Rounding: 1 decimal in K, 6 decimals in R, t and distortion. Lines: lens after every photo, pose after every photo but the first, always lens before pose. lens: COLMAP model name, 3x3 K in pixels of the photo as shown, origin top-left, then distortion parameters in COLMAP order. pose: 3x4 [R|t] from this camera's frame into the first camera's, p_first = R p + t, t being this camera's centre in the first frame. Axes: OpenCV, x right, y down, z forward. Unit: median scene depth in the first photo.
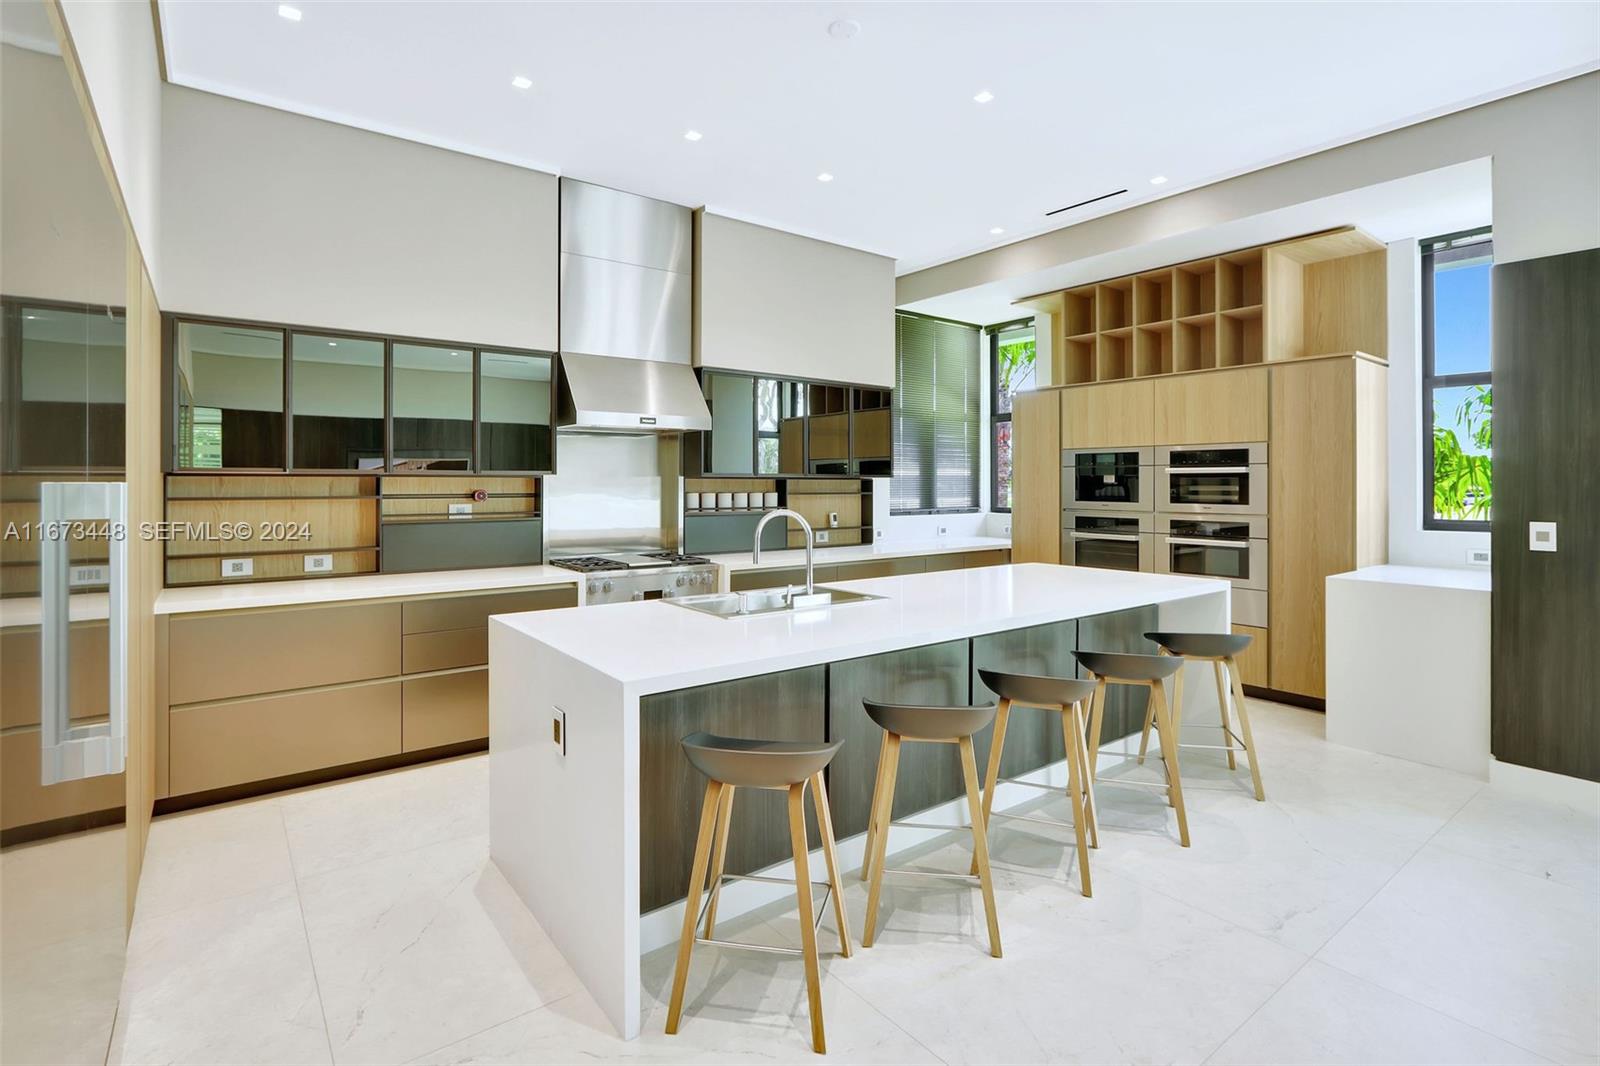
lens RADIAL K [[753.7, 0, 794.3], [0, 753.7, 486.7], [0, 0, 1]] dist [-0.002924, 0.002523]
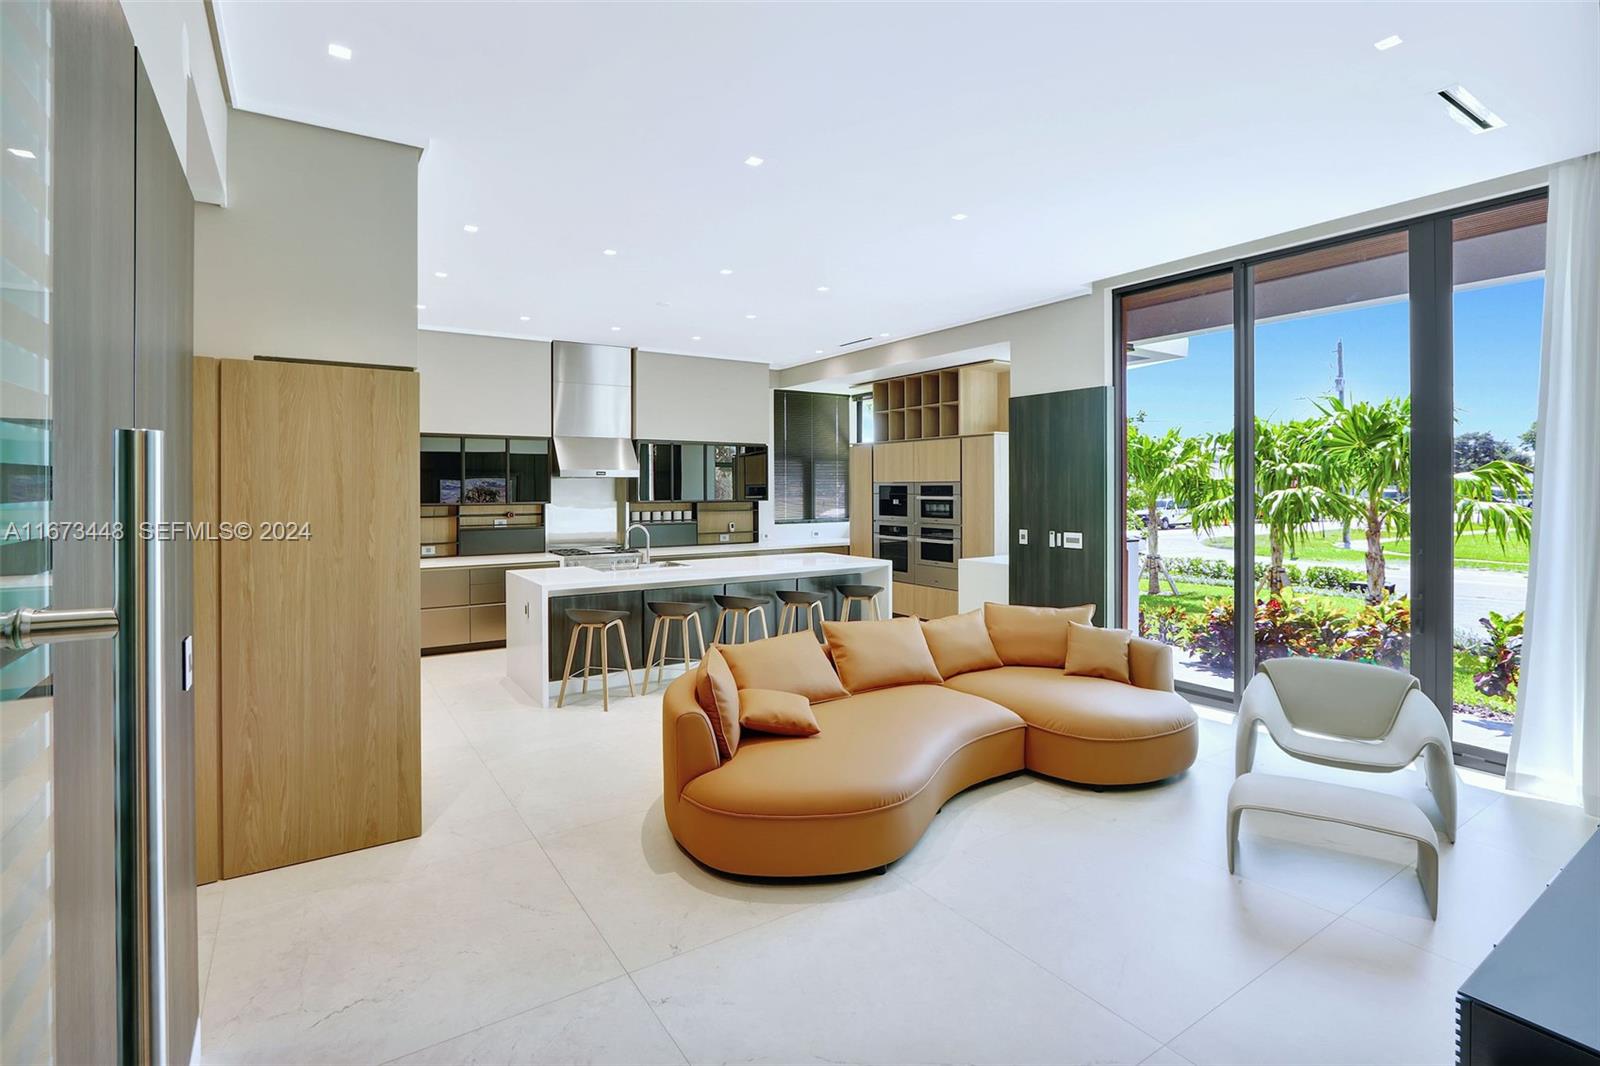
lens RADIAL K [[753.7, 0, 796.0], [0, 753.7, 492.4], [0, 0, 1]] dist [-0.002924, 0.002523]
pose [[0.997113, -0.004235, -0.075817, 0.364111], [0.004409, 0.999988, 0.002126, -0.038177], [0.075807, -0.002454, 0.997119, -0.682323]]
